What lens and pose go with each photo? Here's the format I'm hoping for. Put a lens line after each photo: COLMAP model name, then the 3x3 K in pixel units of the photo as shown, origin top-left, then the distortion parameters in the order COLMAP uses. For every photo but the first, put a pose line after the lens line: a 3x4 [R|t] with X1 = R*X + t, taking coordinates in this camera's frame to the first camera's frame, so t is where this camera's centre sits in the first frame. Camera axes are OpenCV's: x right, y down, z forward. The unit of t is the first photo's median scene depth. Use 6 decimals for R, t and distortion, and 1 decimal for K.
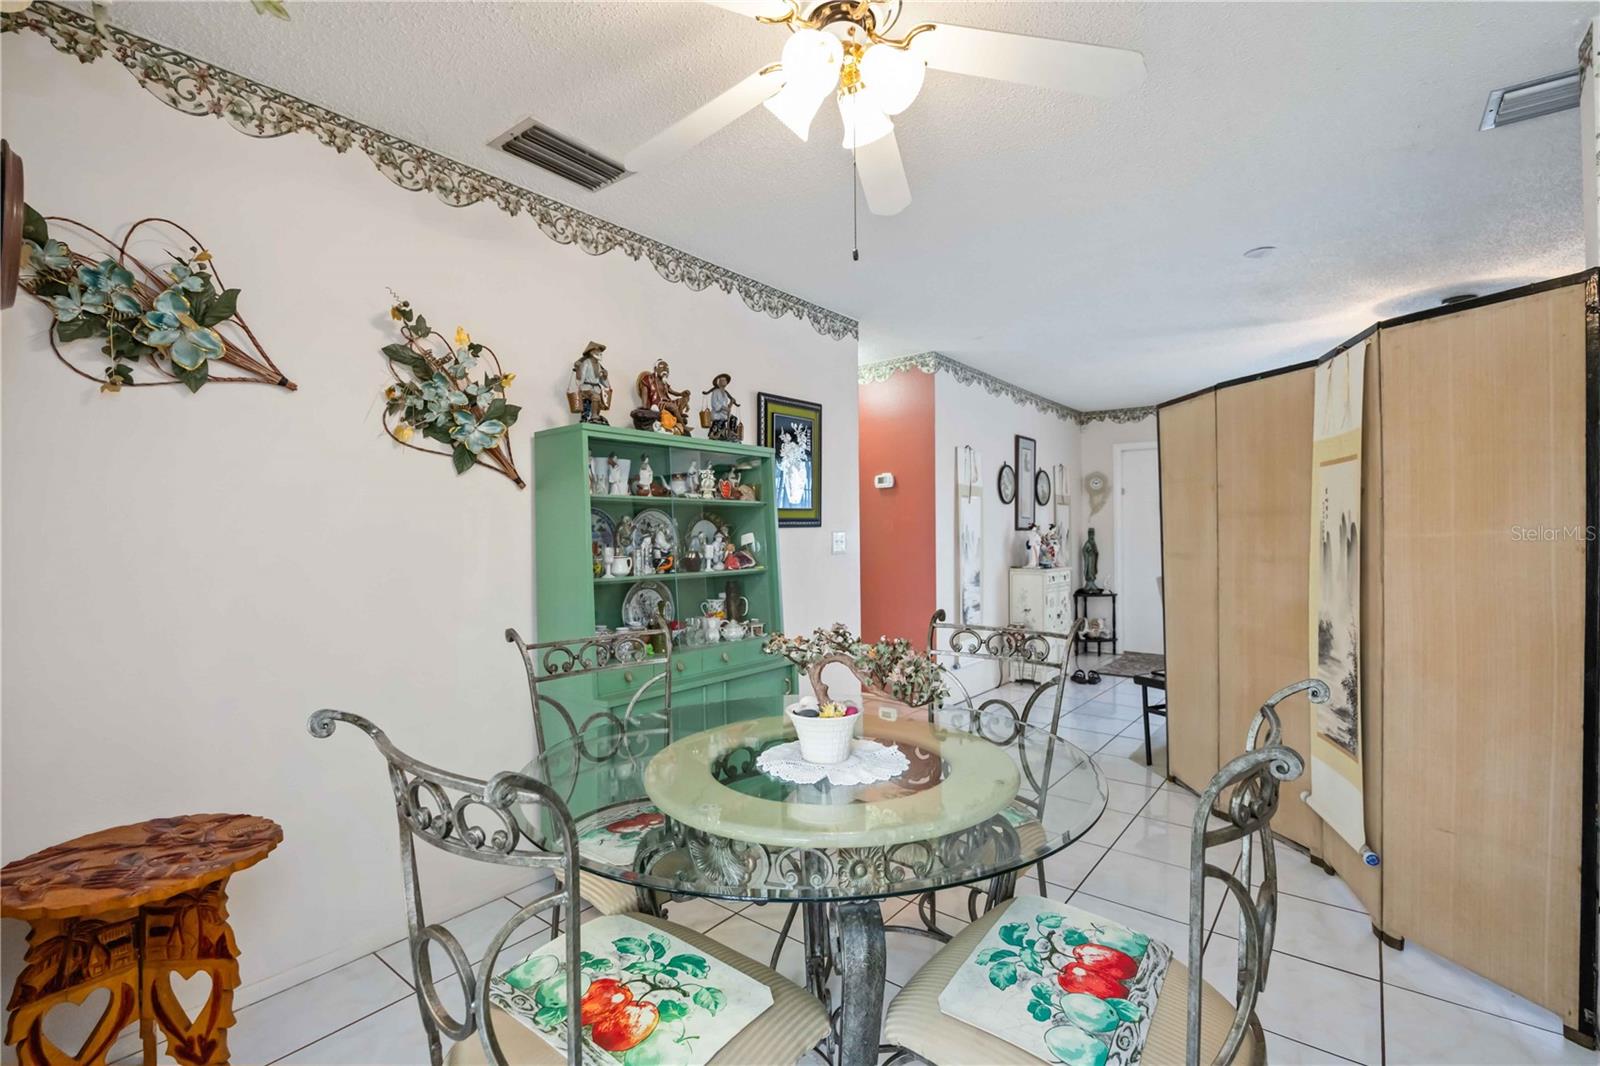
lens RADIAL K [[715.1, 0, 795.8], [0, 715.1, 524.7], [0, 0, 1]] dist [-0.010072, -0.000295]
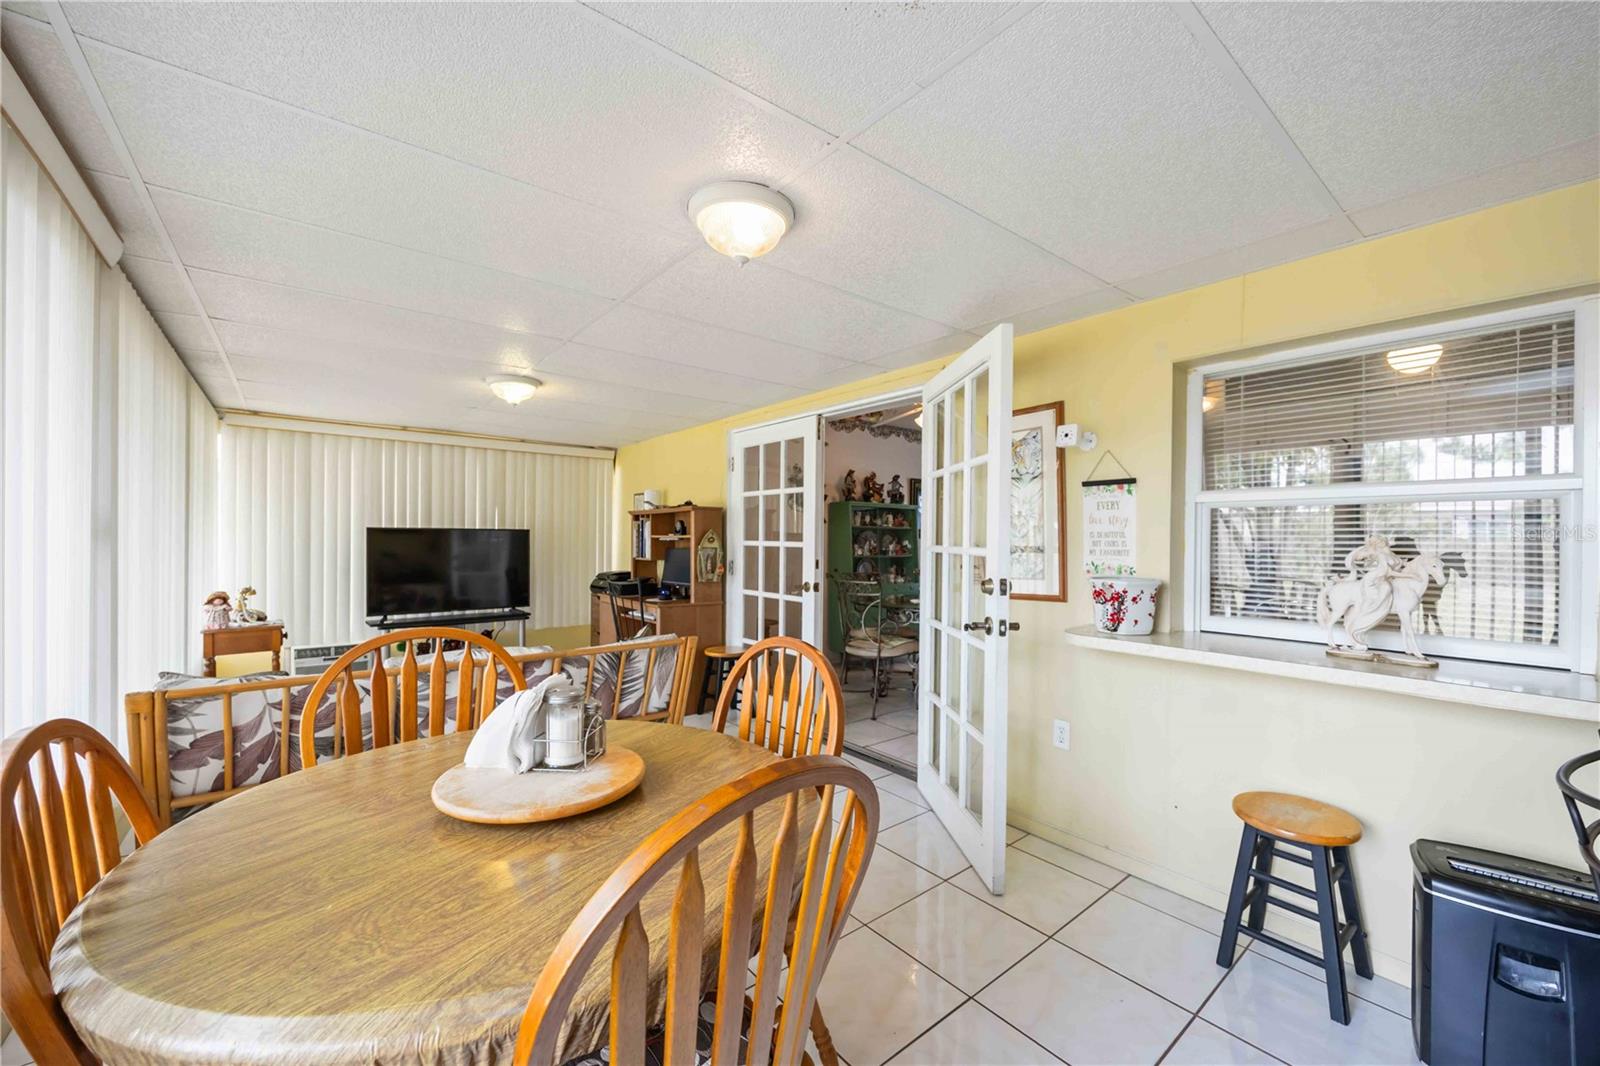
lens RADIAL K [[614.4, 0, 802.1], [0, 614.4, 539.9], [0, 0, 1]] dist [-0.004175, -0.000362]
pose [[0.976377, 0.016516, -0.215440, 0.040037], [-0.013960, 0.999813, 0.013384, -0.014558], [0.215621, -0.010060, 0.976425, -1.167930]]
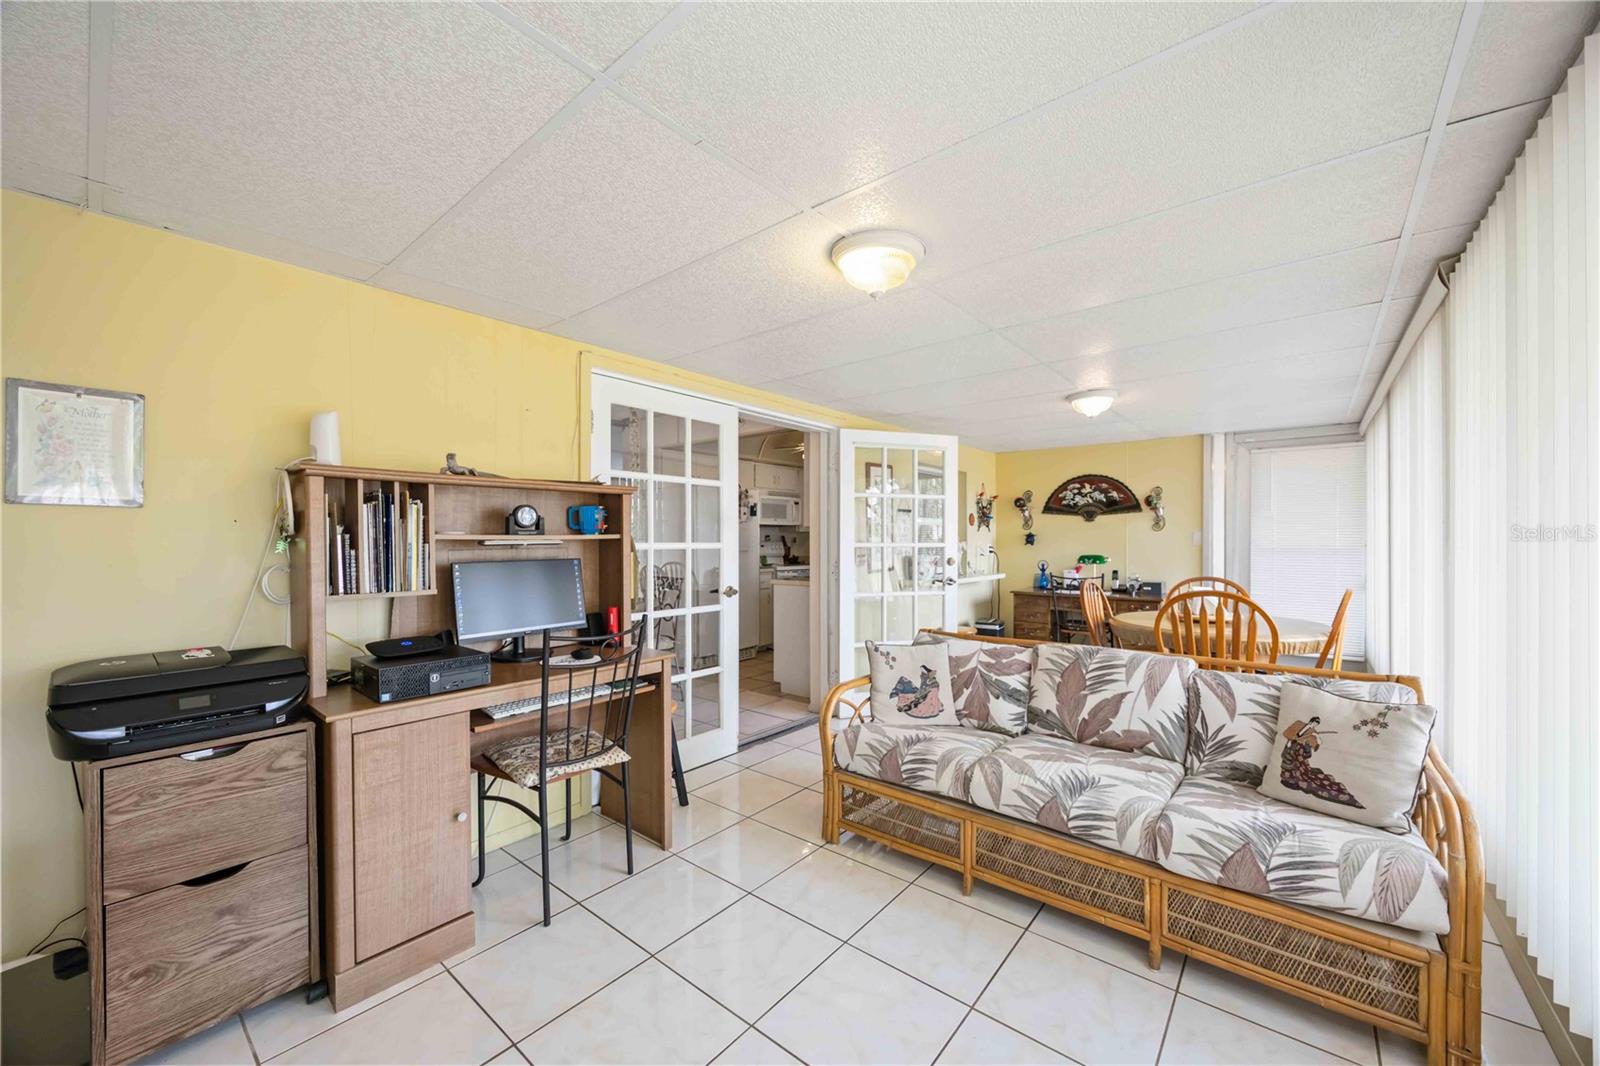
lens RADIAL K [[614.4, 0, 787.1], [0, 614.4, 538.7], [0, 0, 1]] dist [-0.004175, -0.000362]
pose [[0.029675, 0.010661, 0.999503, -1.416216], [-0.008425, 0.999910, -0.010415, 0.010821], [-0.999524, -0.008112, 0.029762, -0.041269]]
